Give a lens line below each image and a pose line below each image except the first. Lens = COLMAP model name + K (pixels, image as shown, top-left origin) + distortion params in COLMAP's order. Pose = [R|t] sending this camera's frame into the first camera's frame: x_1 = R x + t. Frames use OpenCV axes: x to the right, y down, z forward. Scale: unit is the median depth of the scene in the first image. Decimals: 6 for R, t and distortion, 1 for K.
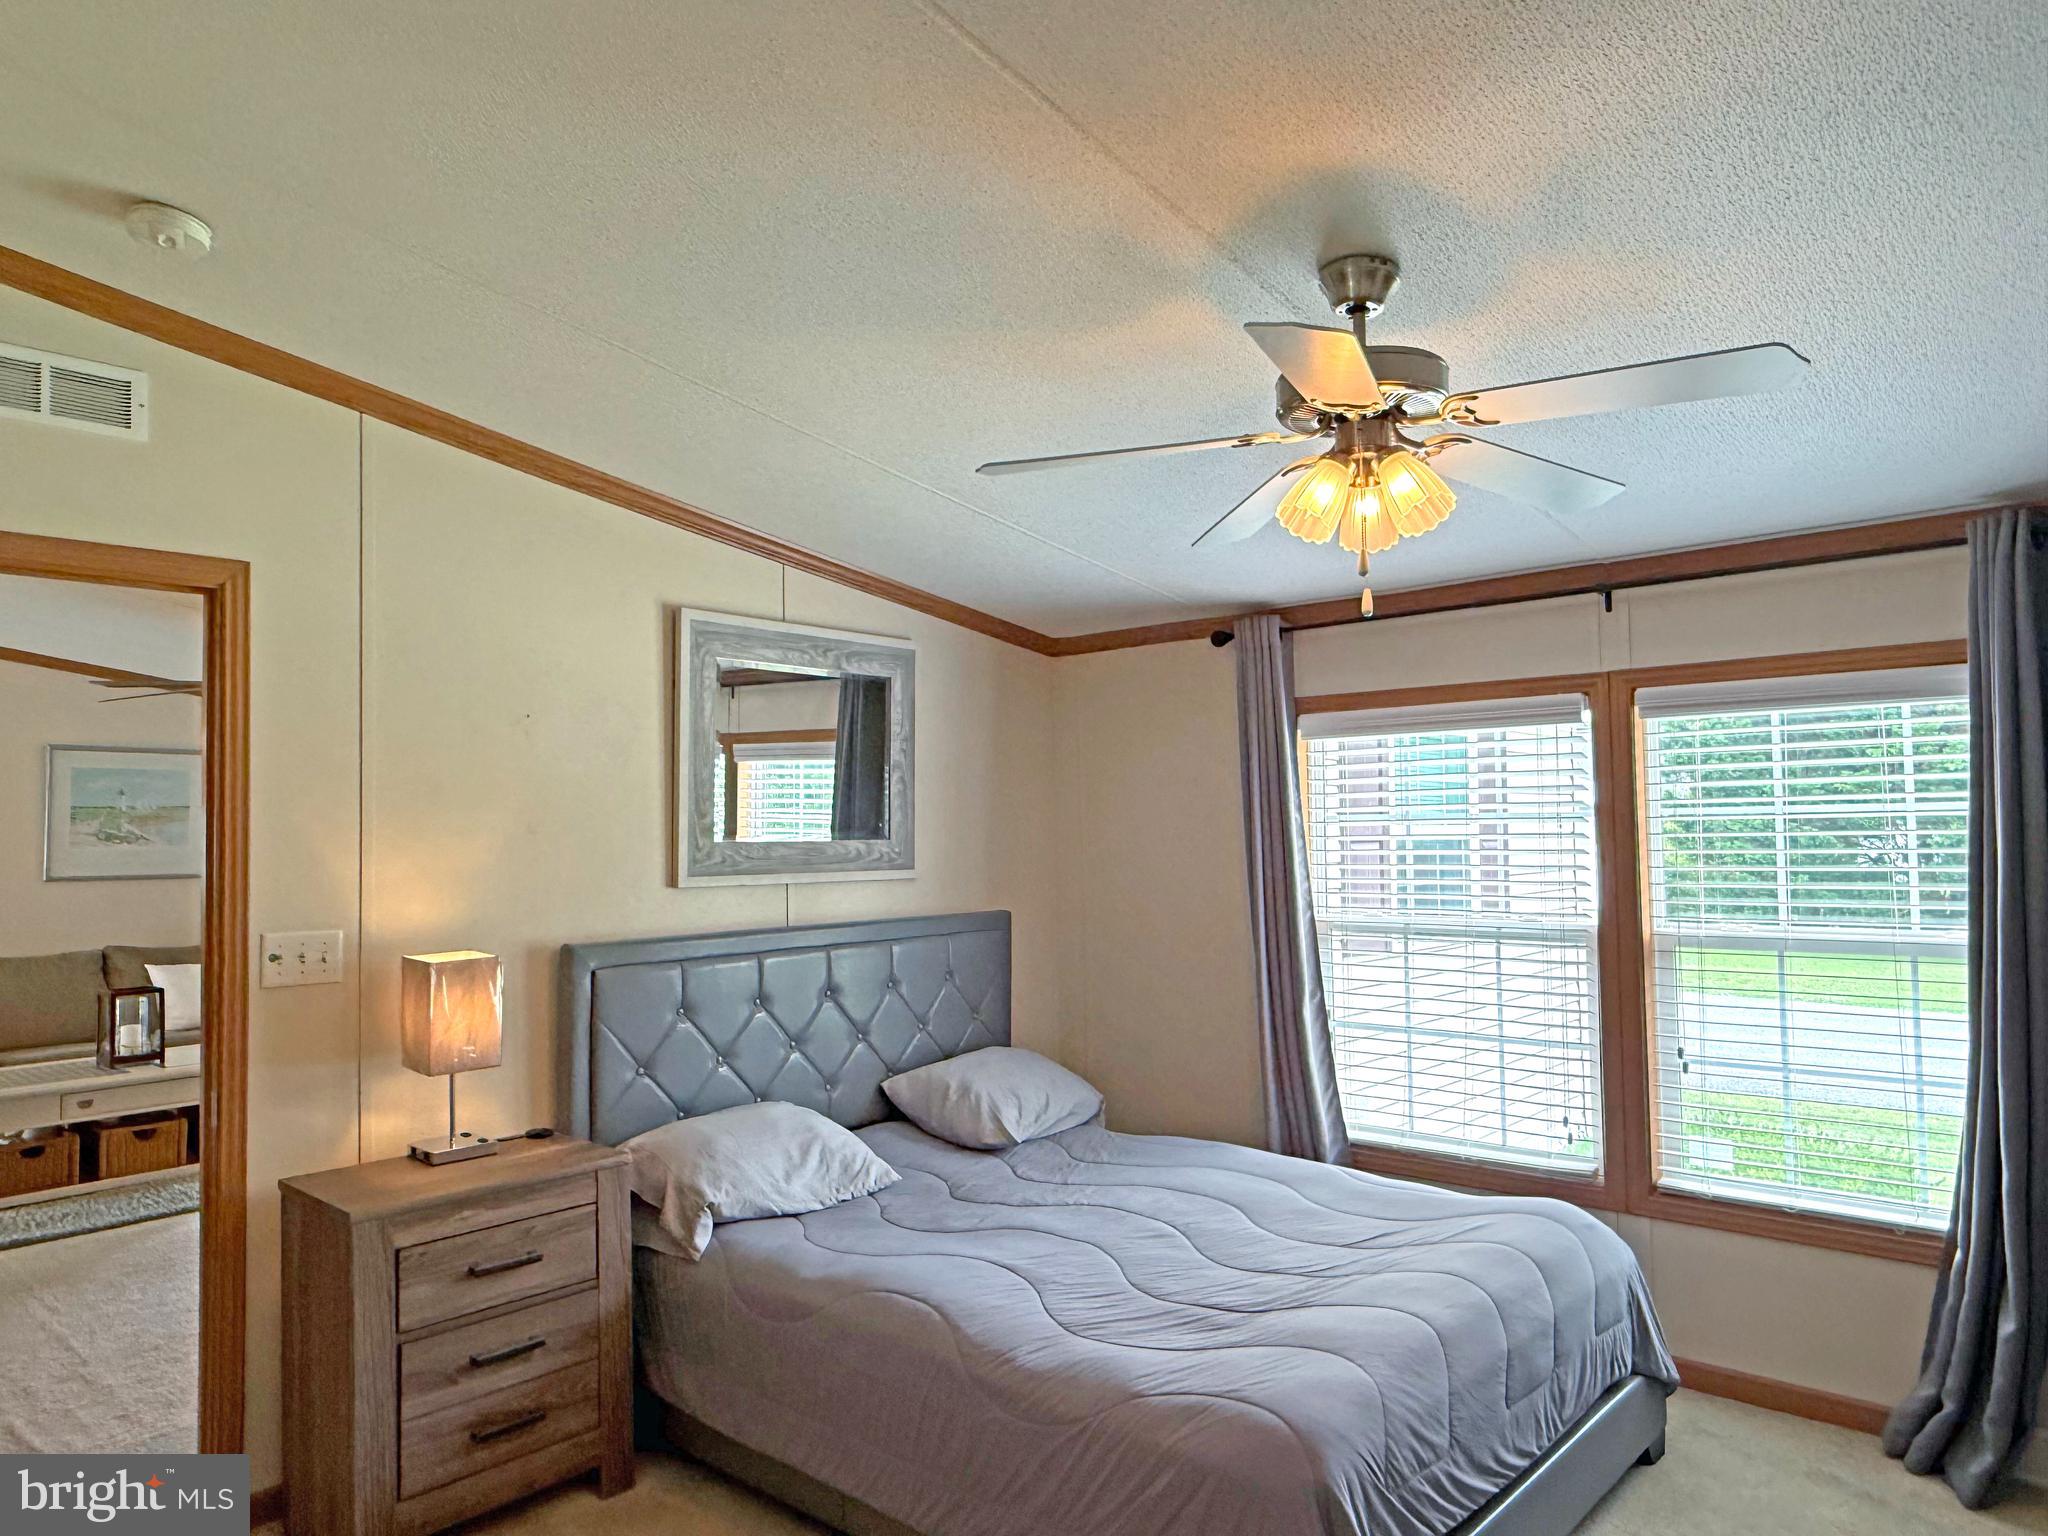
lens RADIAL K [[1322.2, 0, 1022.2], [0, 1322.2, 782.1], [0, 0, 1]] dist [-0.001374, 0.000133]
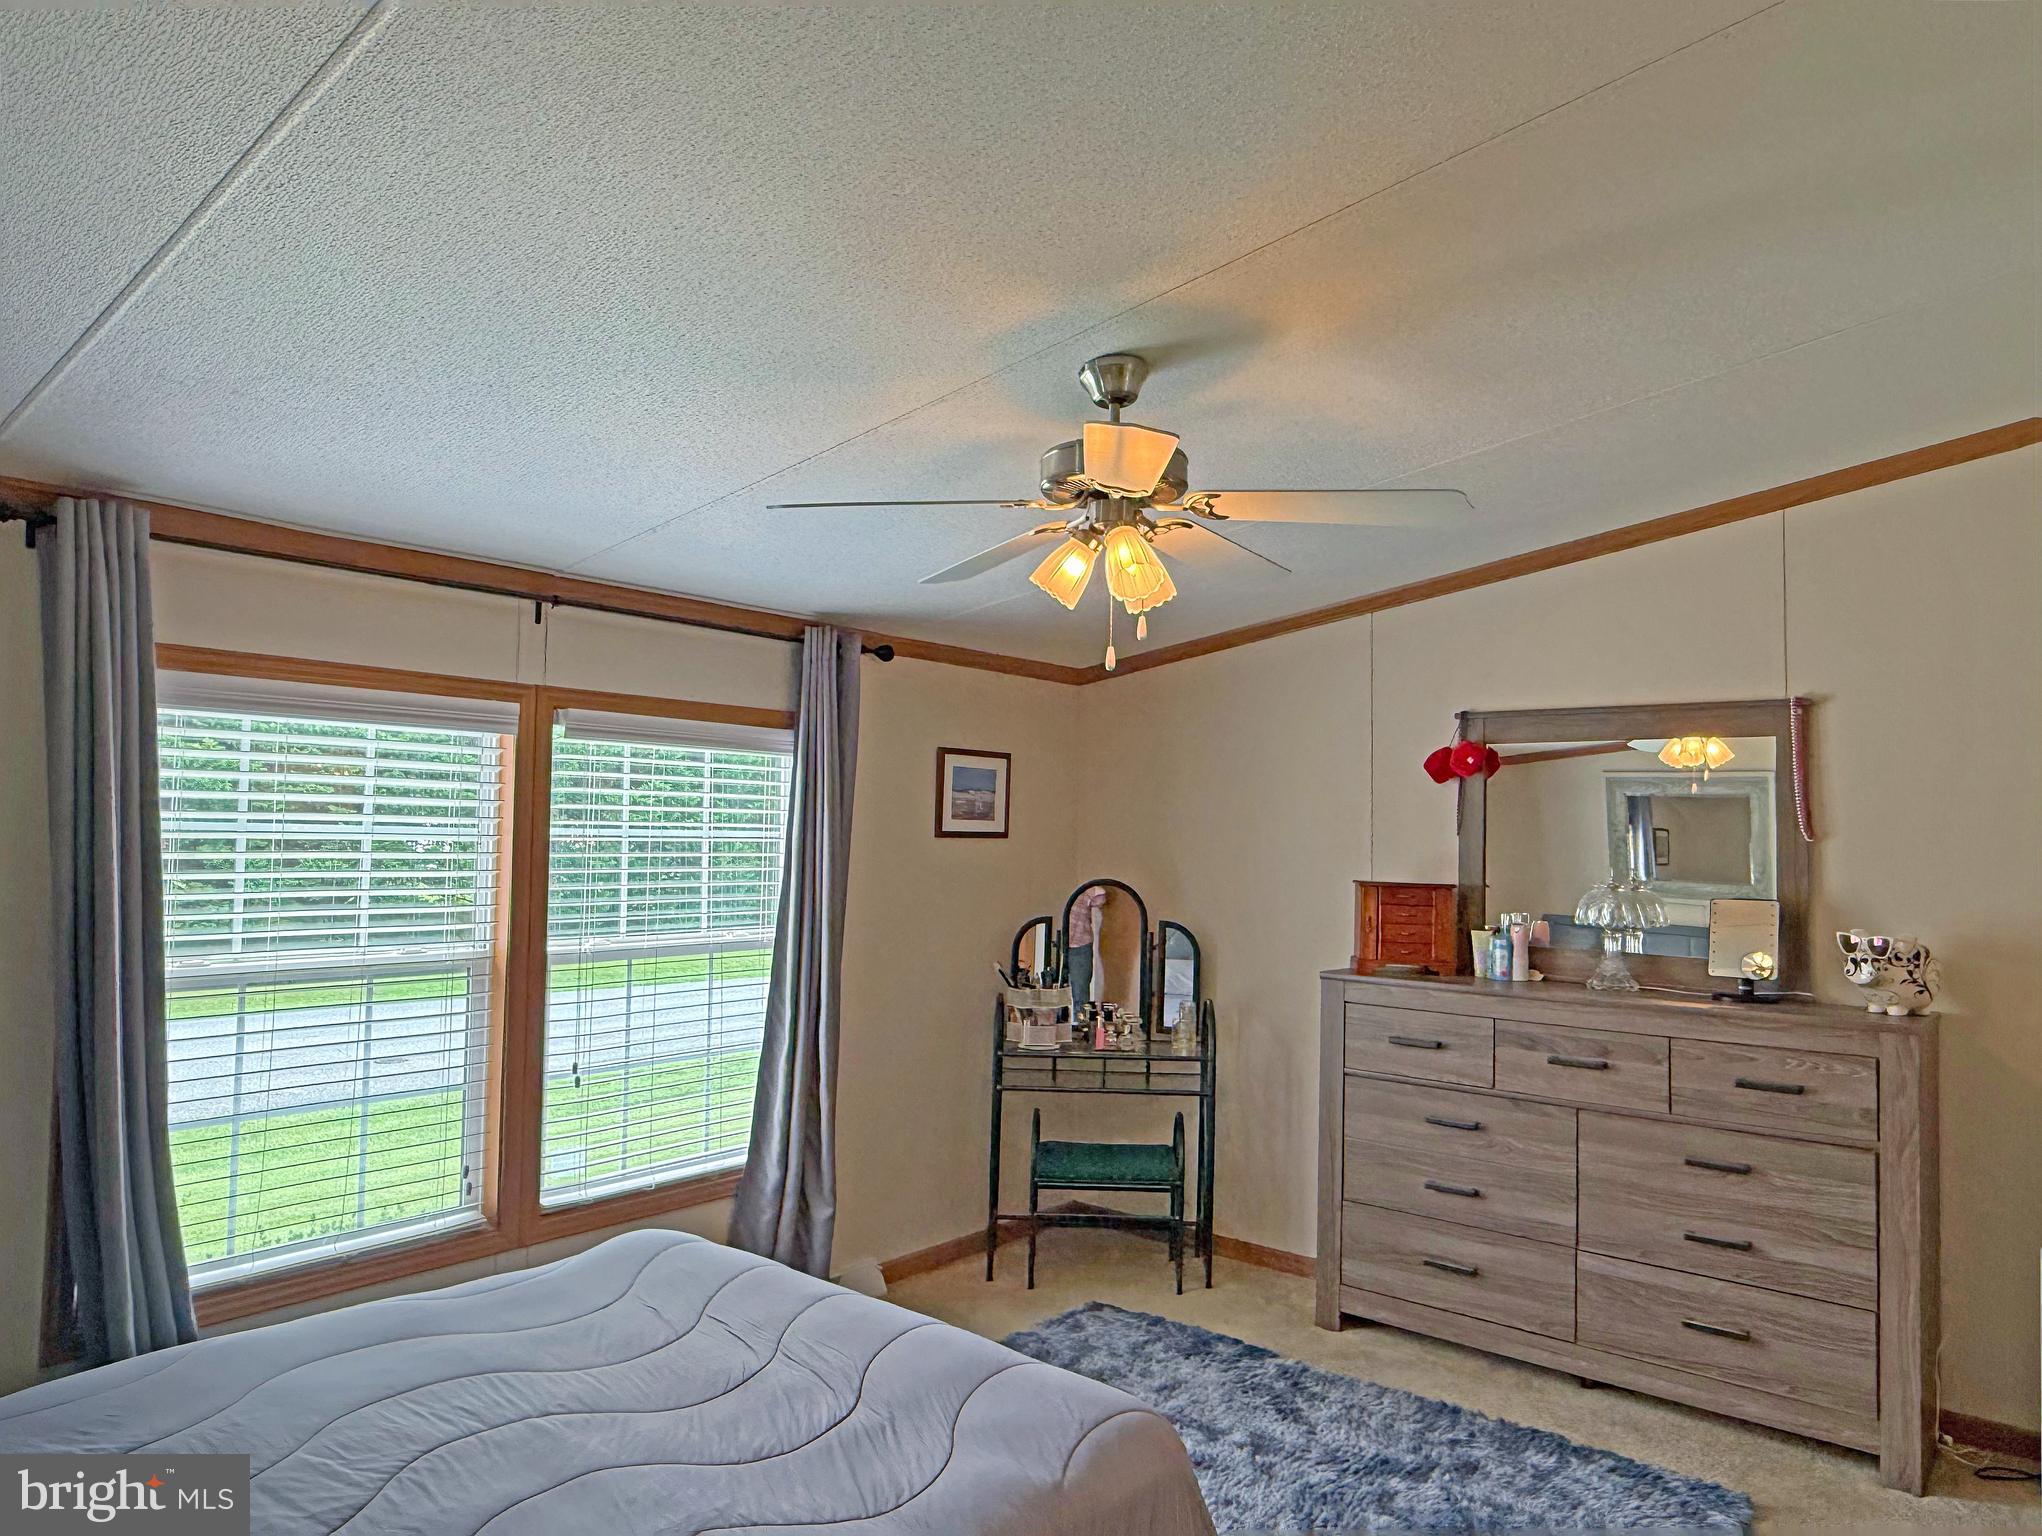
lens RADIAL K [[1324.8, 0, 1024.7], [0, 1324.8, 757.2], [0, 0, 1]] dist [0.001822, -0.000192]
pose [[-0.046803, 0.073930, 0.996165, -0.537873], [-0.051137, 0.995772, -0.076303, 0.024879], [-0.997594, -0.054512, -0.042825, 0.684891]]
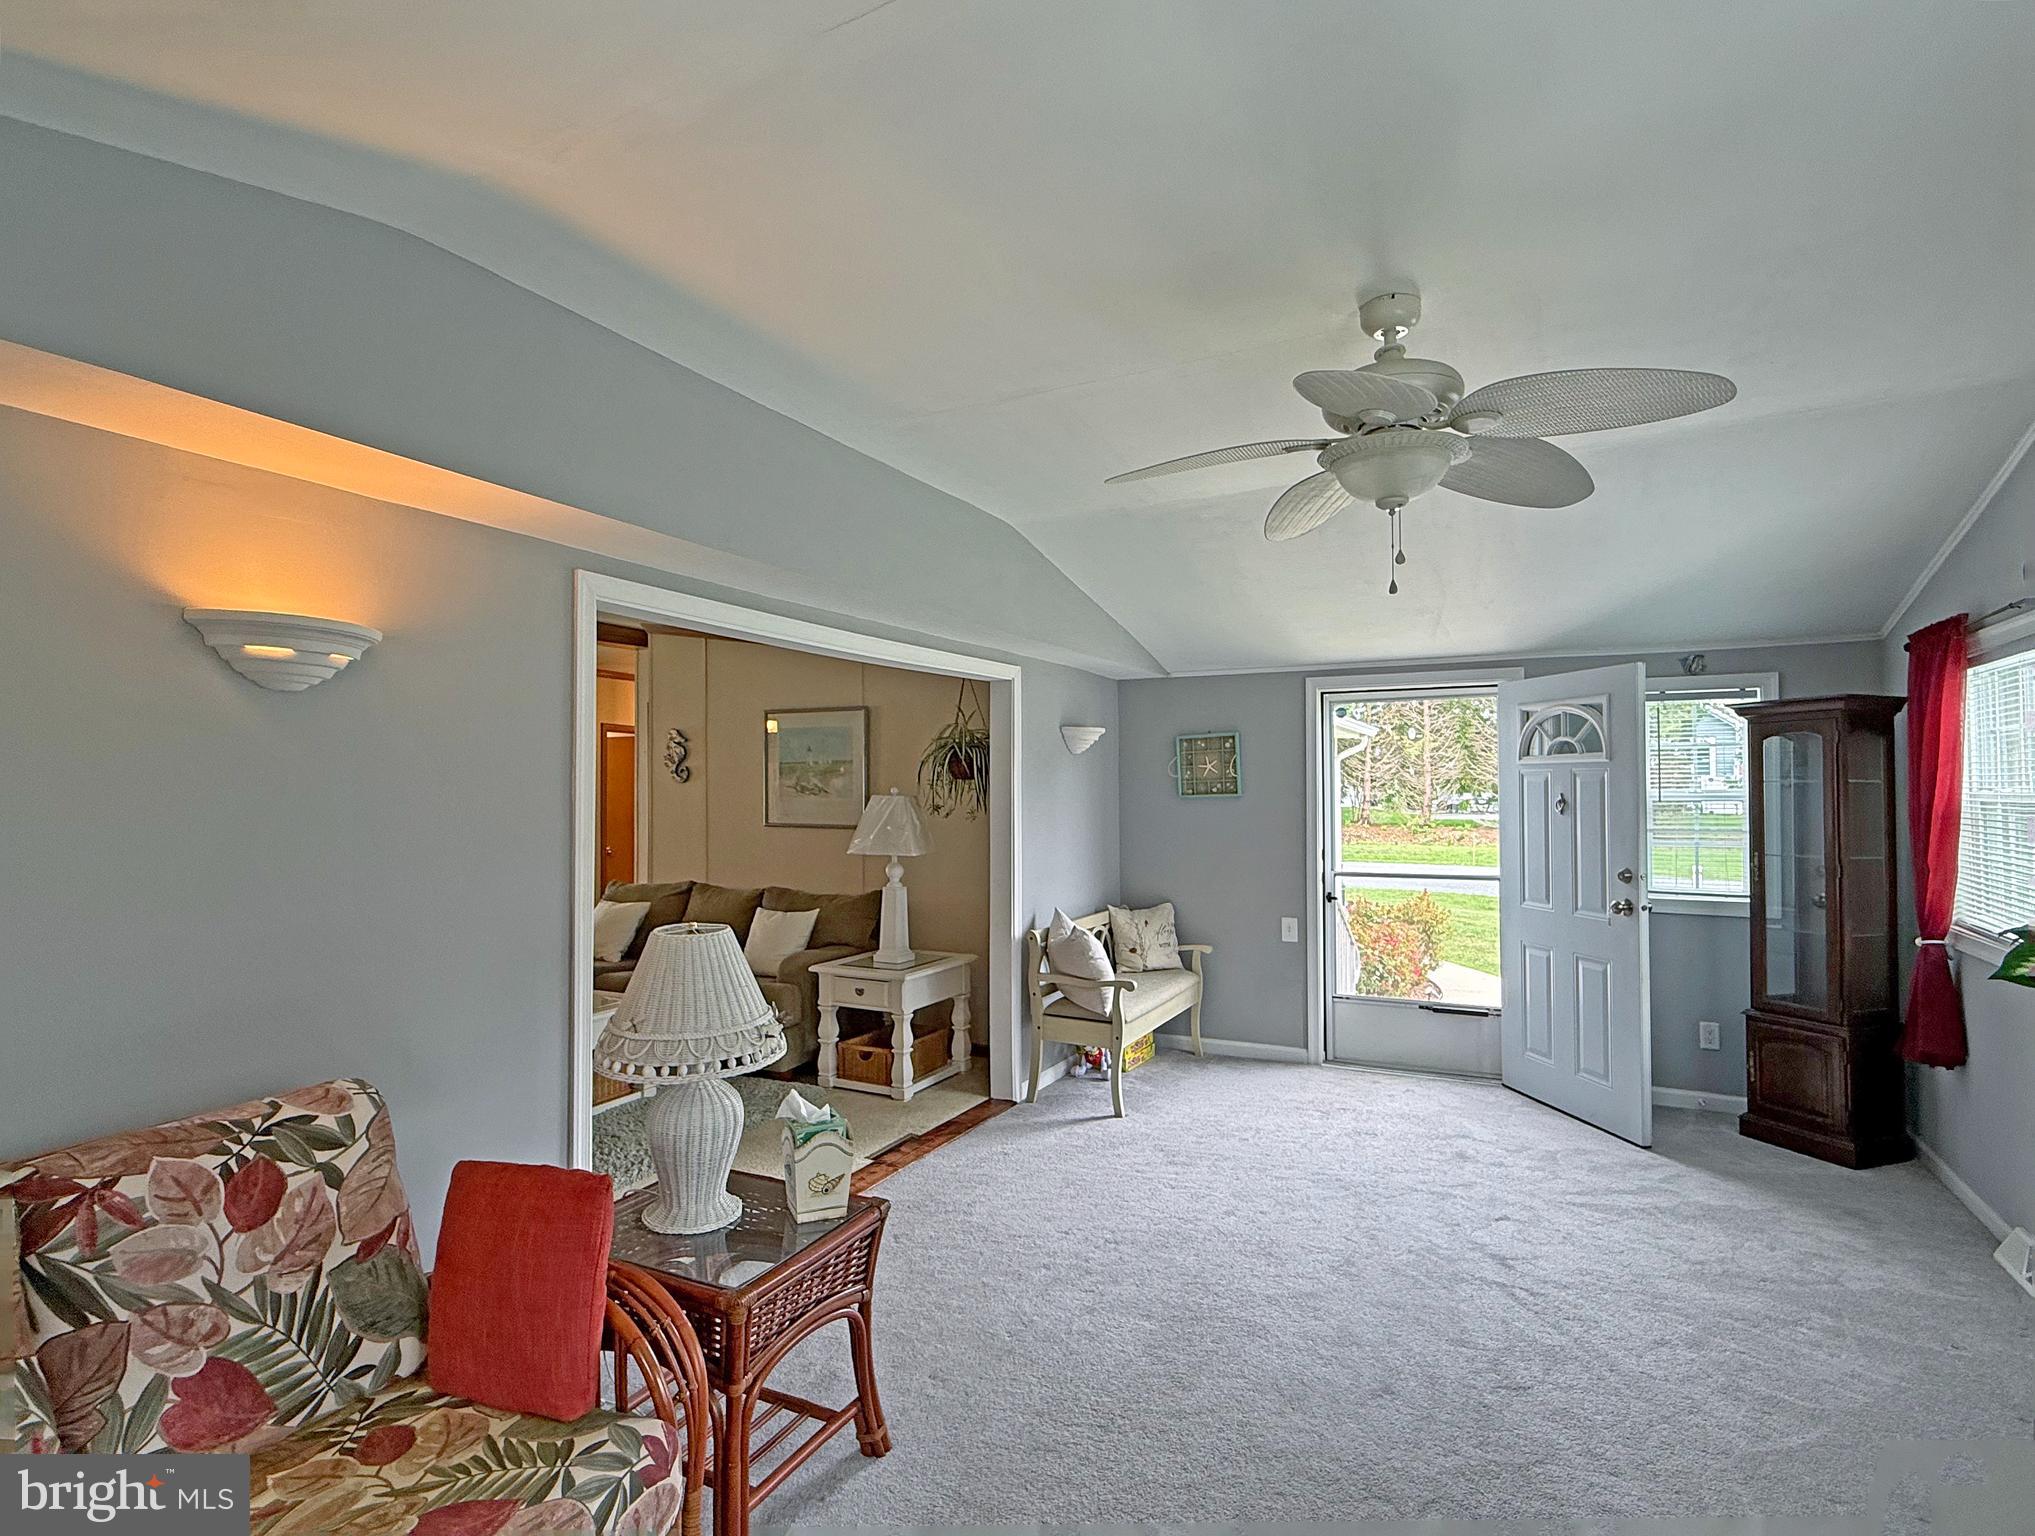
lens RADIAL K [[1042.5, 0, 1017.5], [0, 1042.5, 768.0], [0, 0, 1]] dist [0.001577, 0.000945]
pose [[0.264930, -0.007299, -0.964240, 0.411338], [0.031835, 0.999492, 0.001181, 0.057214], [0.963742, -0.031010, 0.265028, 1.893791]]
